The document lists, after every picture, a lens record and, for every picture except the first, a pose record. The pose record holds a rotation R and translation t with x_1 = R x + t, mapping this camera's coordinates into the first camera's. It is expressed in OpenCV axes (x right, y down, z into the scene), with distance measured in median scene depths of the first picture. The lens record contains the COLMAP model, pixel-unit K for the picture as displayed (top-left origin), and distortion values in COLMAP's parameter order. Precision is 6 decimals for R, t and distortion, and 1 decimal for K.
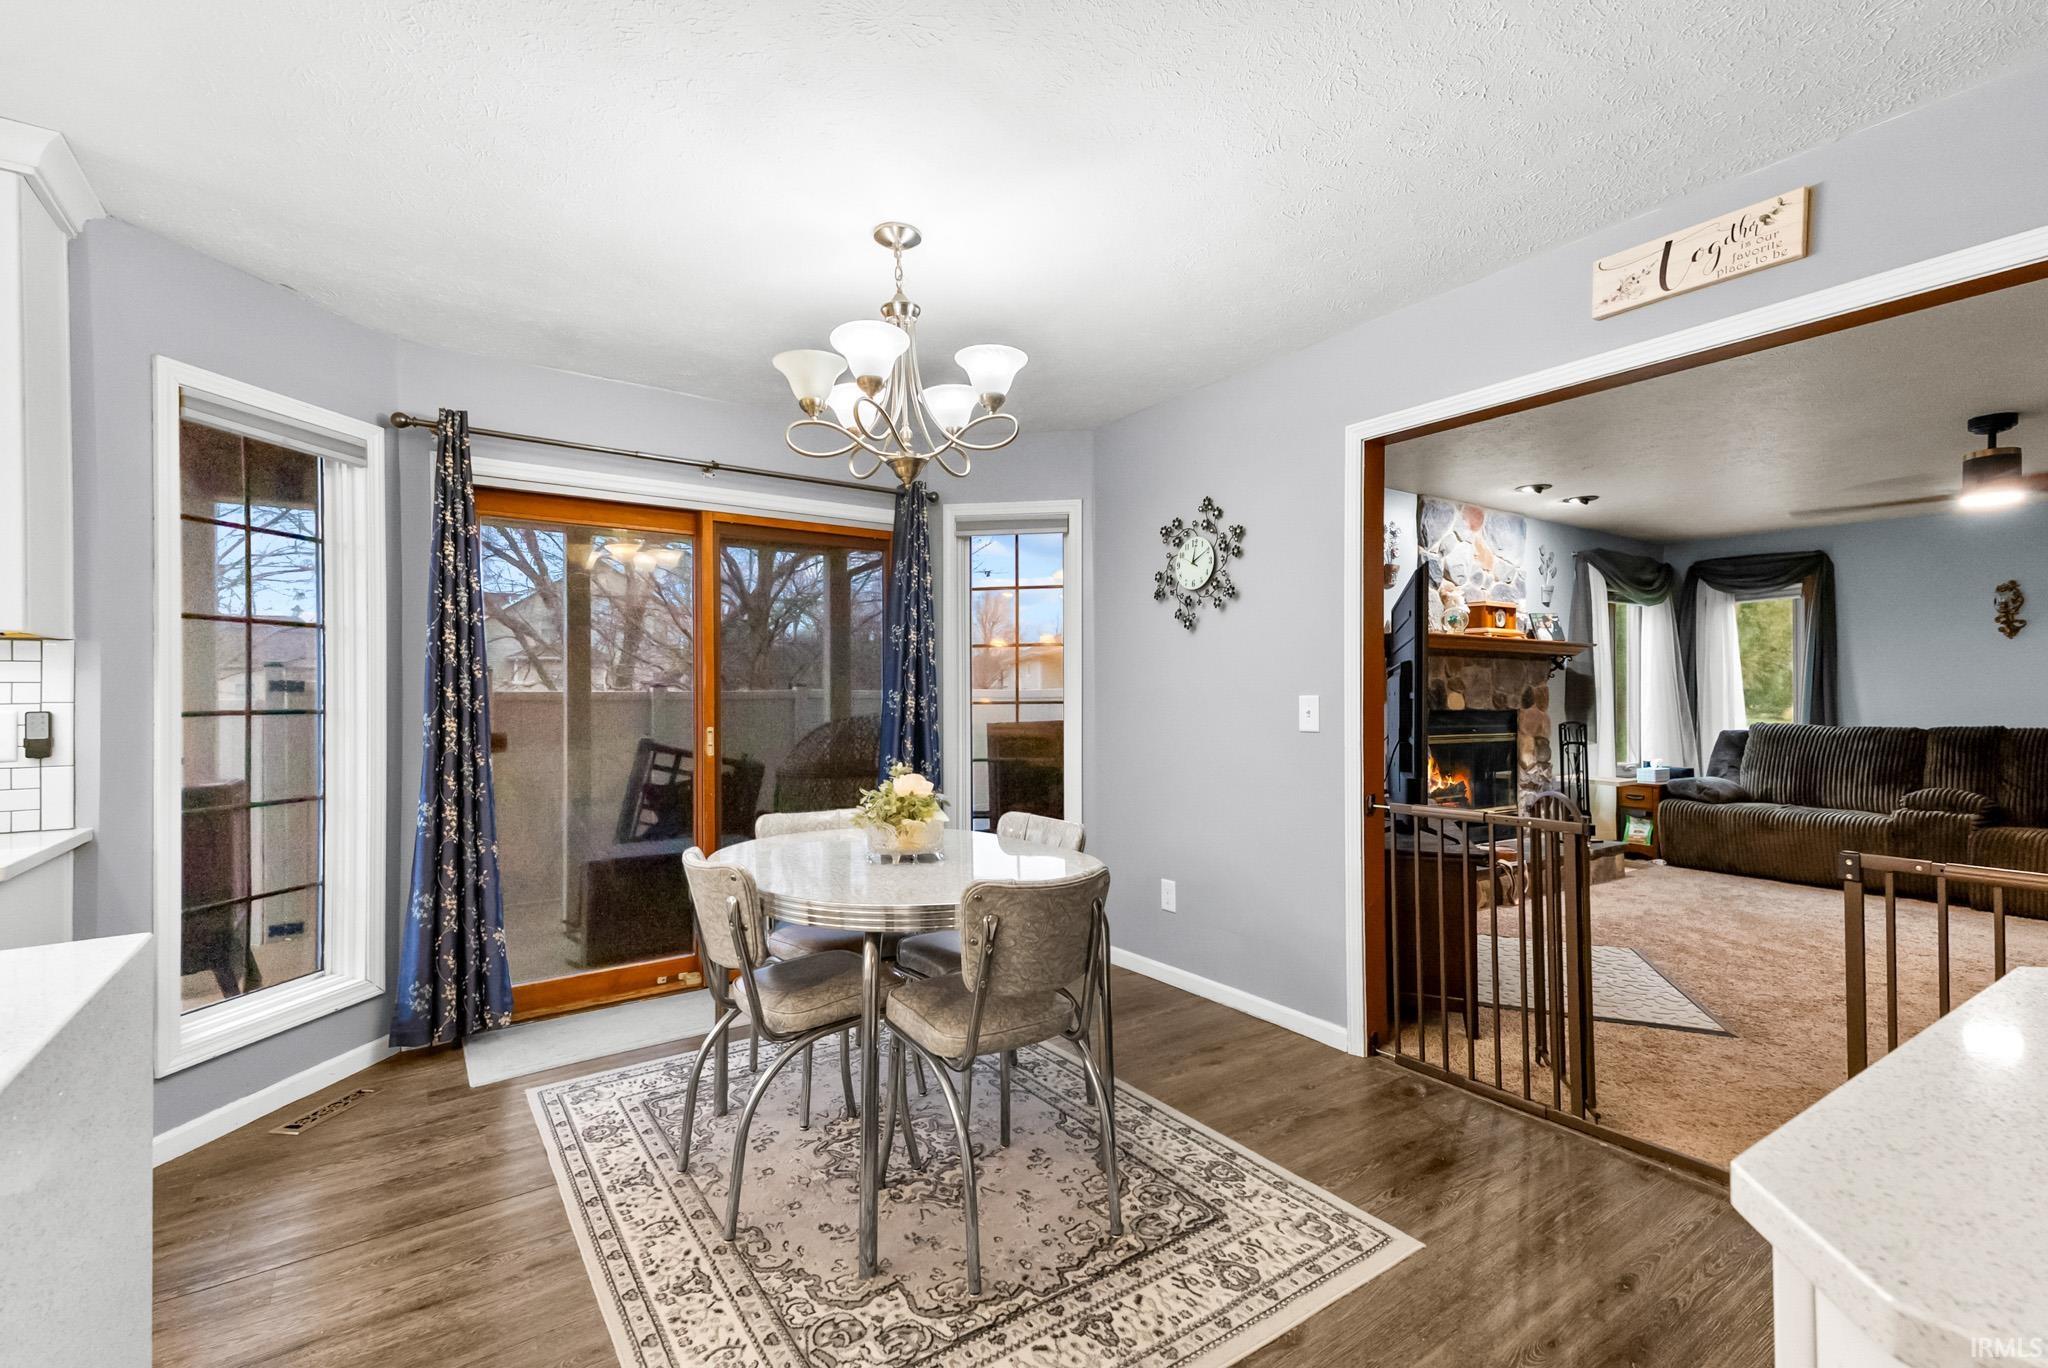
lens RADIAL K [[904.5, 0, 1046.4], [0, 904.5, 687.4], [0, 0, 1]] dist [0.049209, 0.000424]
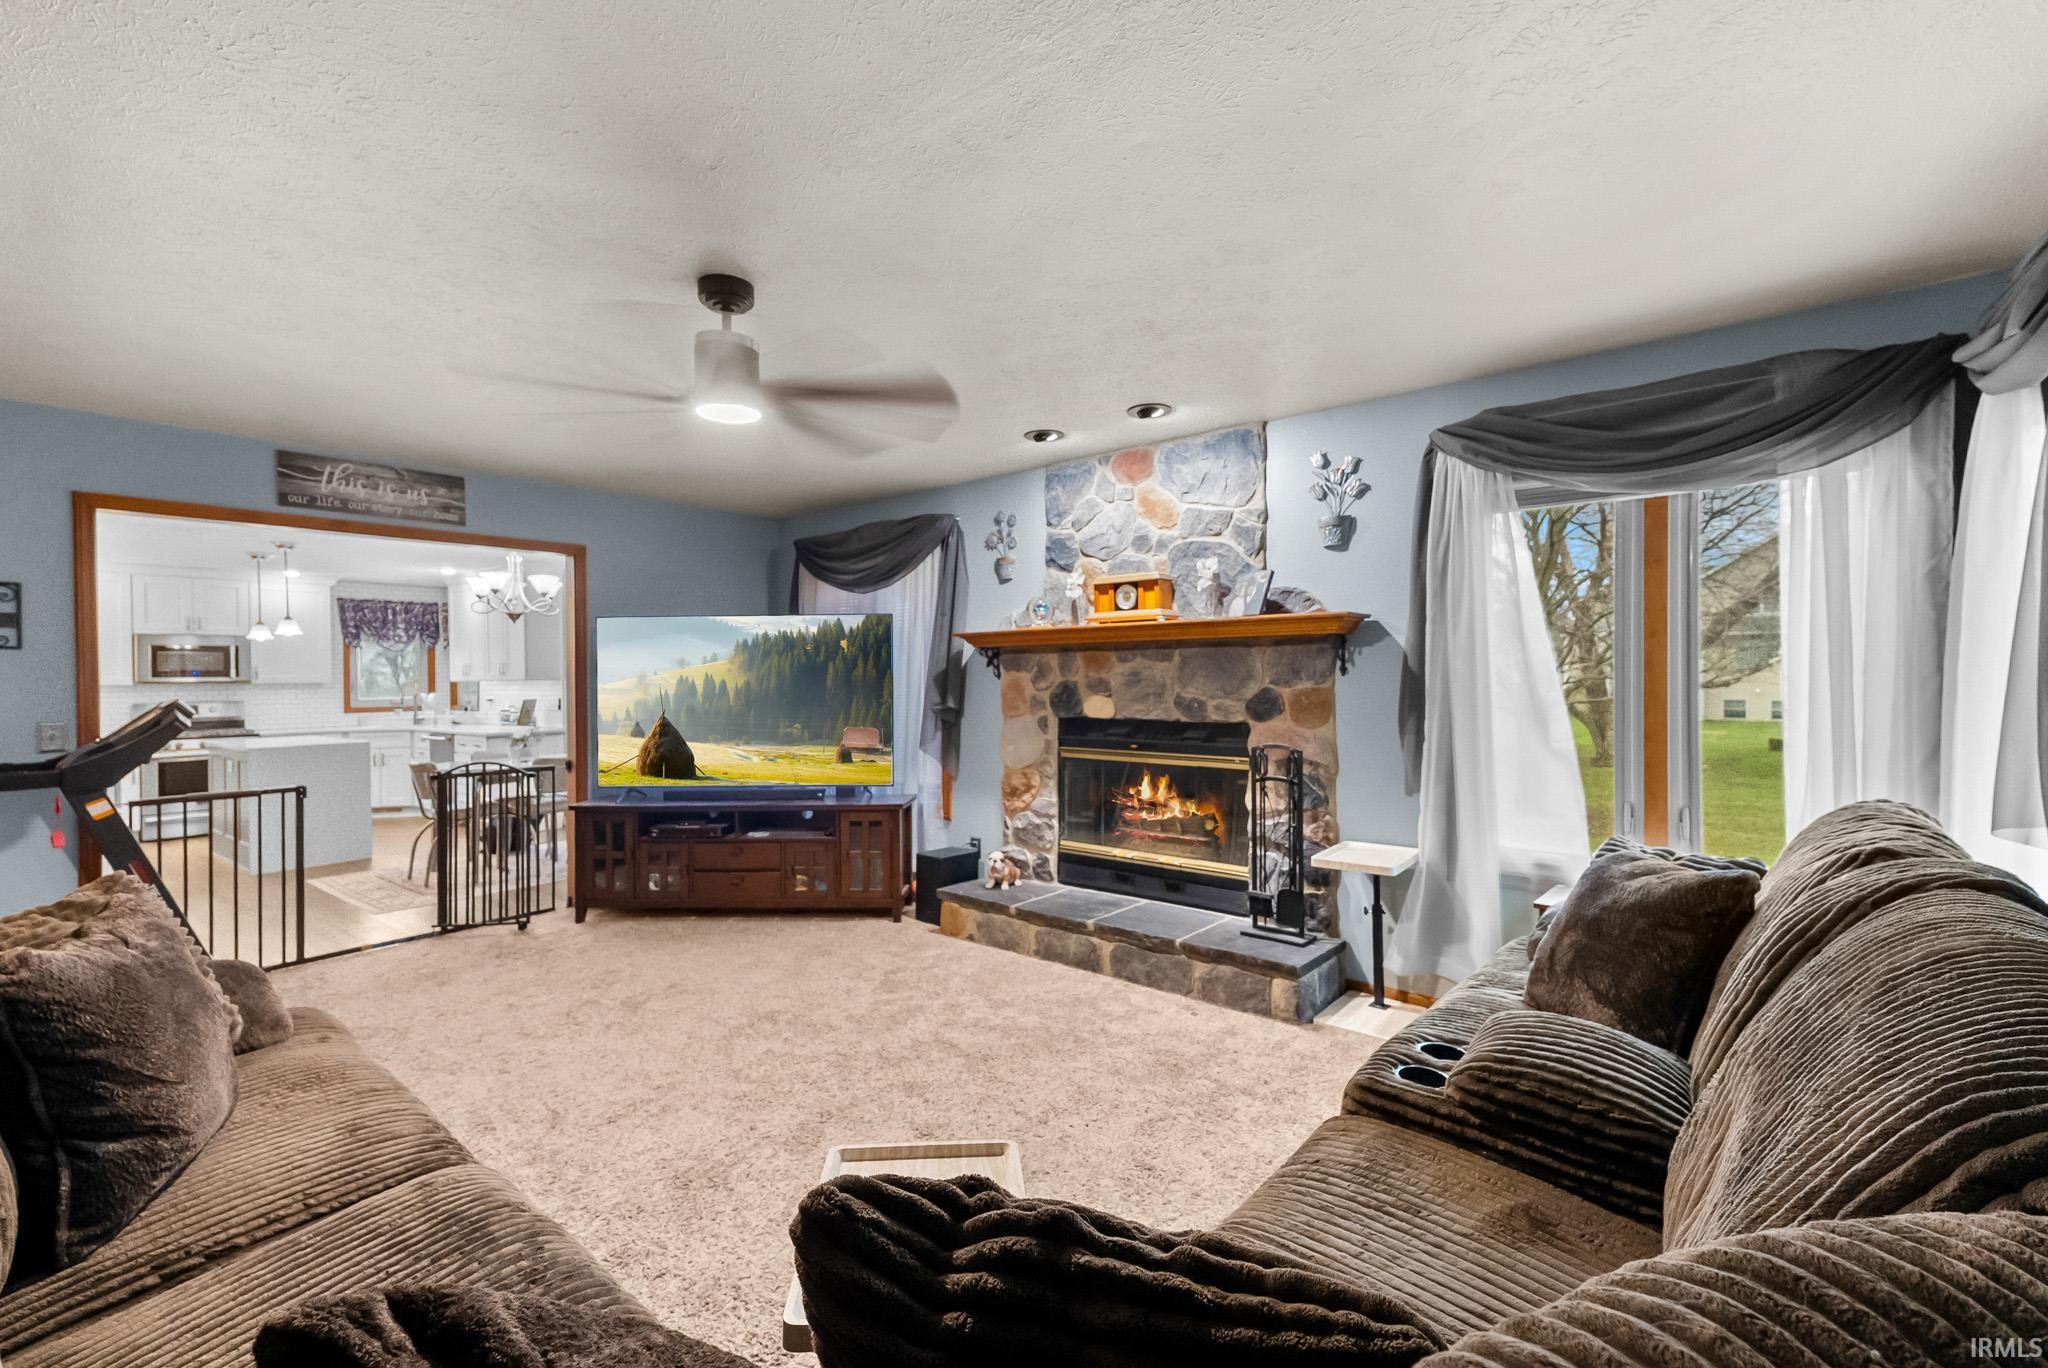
lens RADIAL K [[904.5, 0, 1032.1], [0, 904.5, 682.1], [0, 0, 1]] dist [0.049209, 0.000424]
pose [[0.255897, 0.000698, -0.966704, 1.128527], [0.013728, 0.999896, 0.004356, -0.010067], [0.966607, -0.014386, 0.255861, 0.699223]]
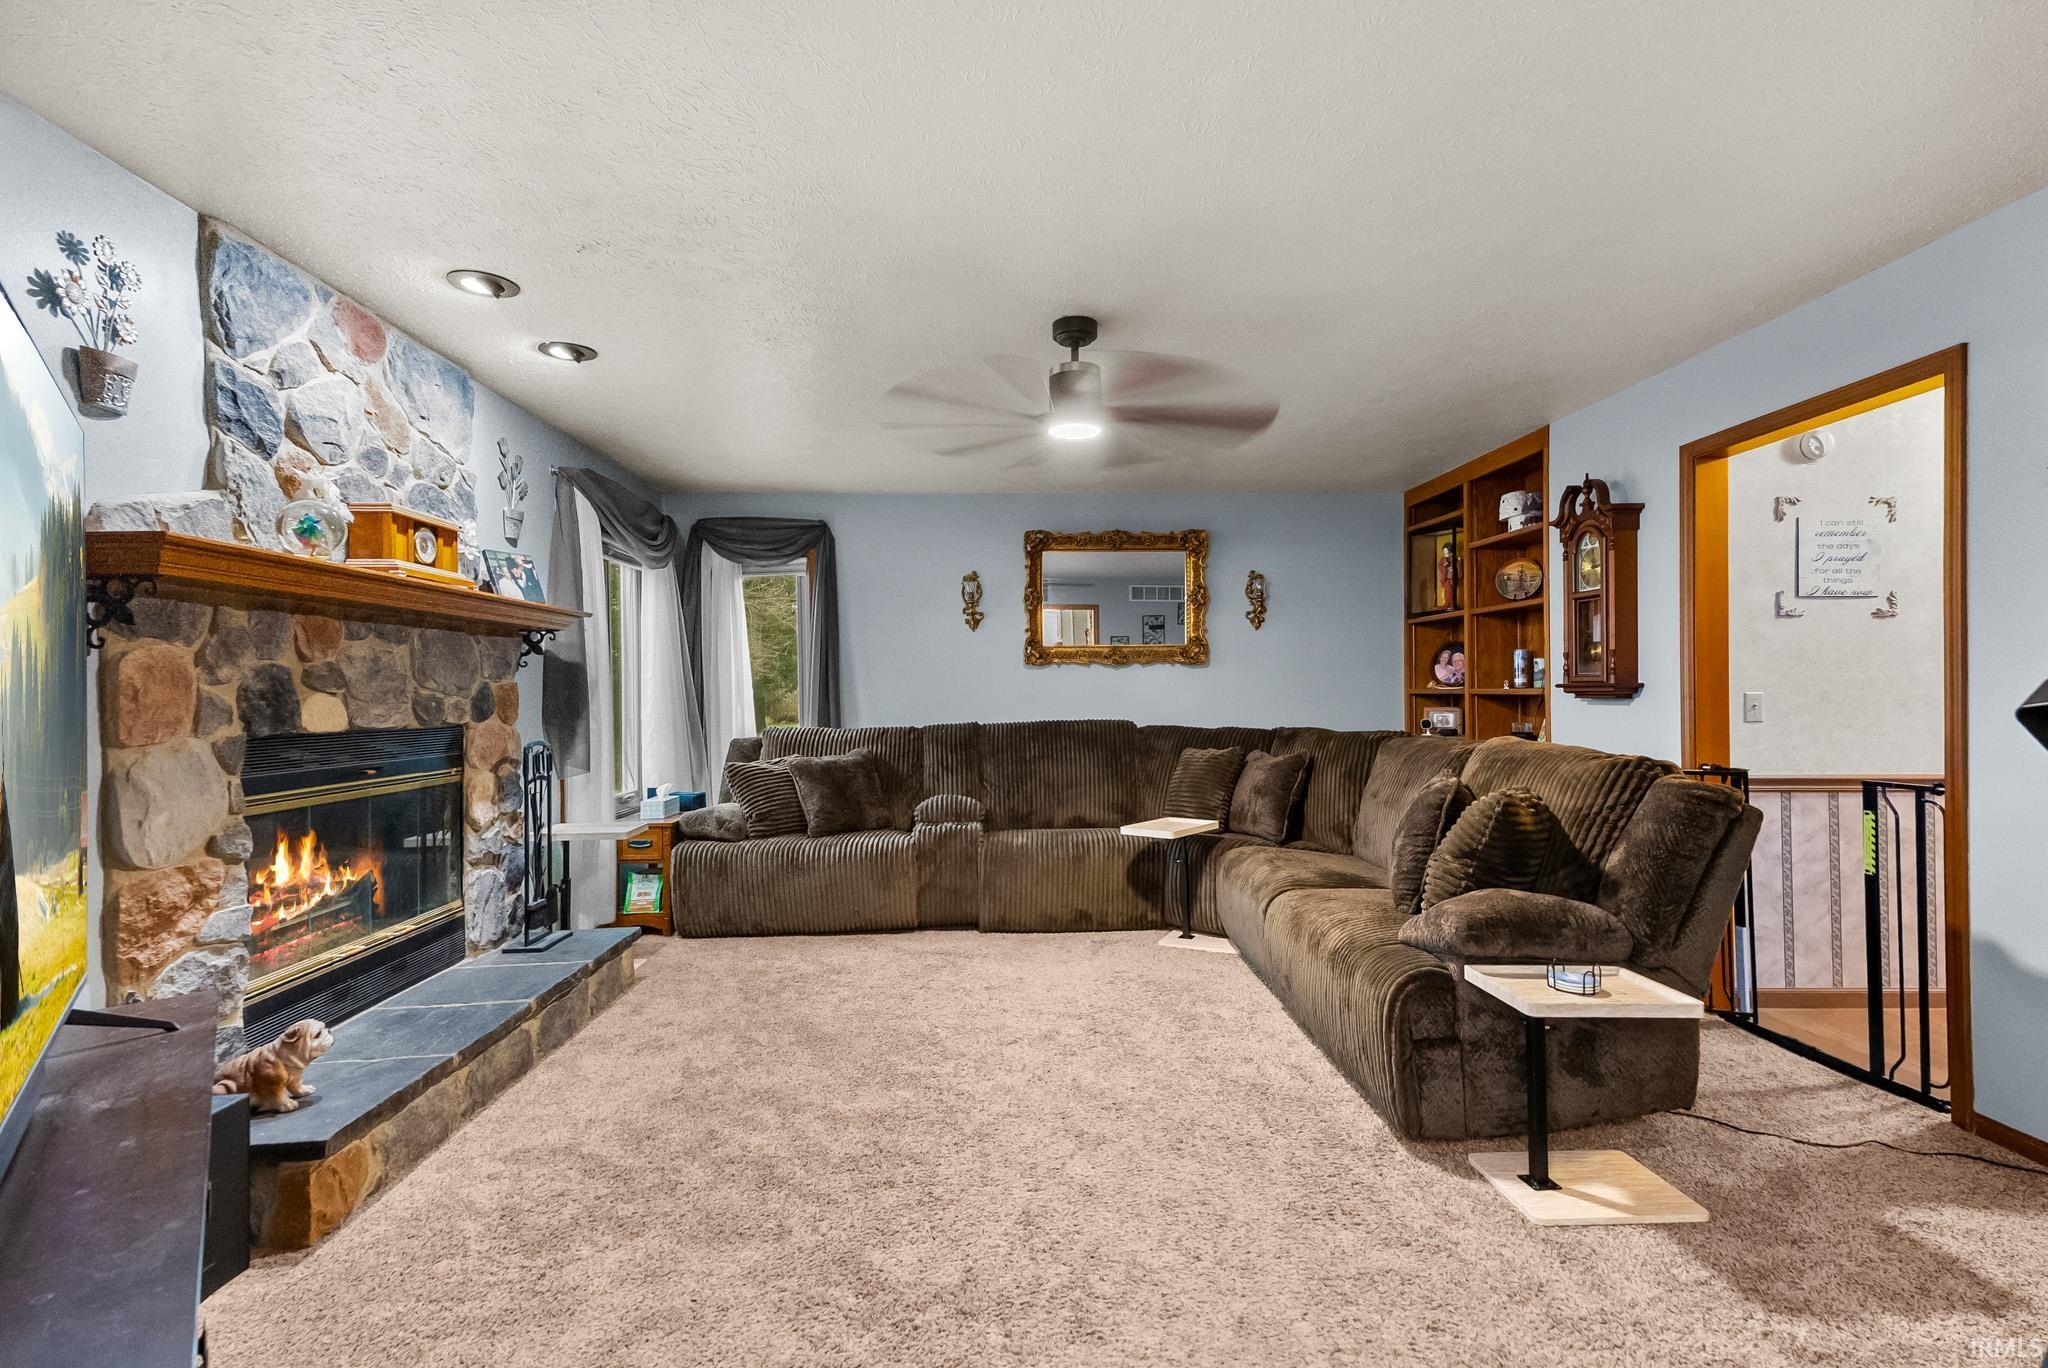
lens RADIAL K [[965.2, 0, 1027.2], [0, 965.2, 684.6], [0, 0, 1]] dist [0.030260, 0.000253]
pose [[0.544990, -0.004995, 0.838427, 0.214420], [0.010610, 0.999943, -0.000939, 0.004608], [-0.838375, 0.009408, 0.545013, 0.409566]]
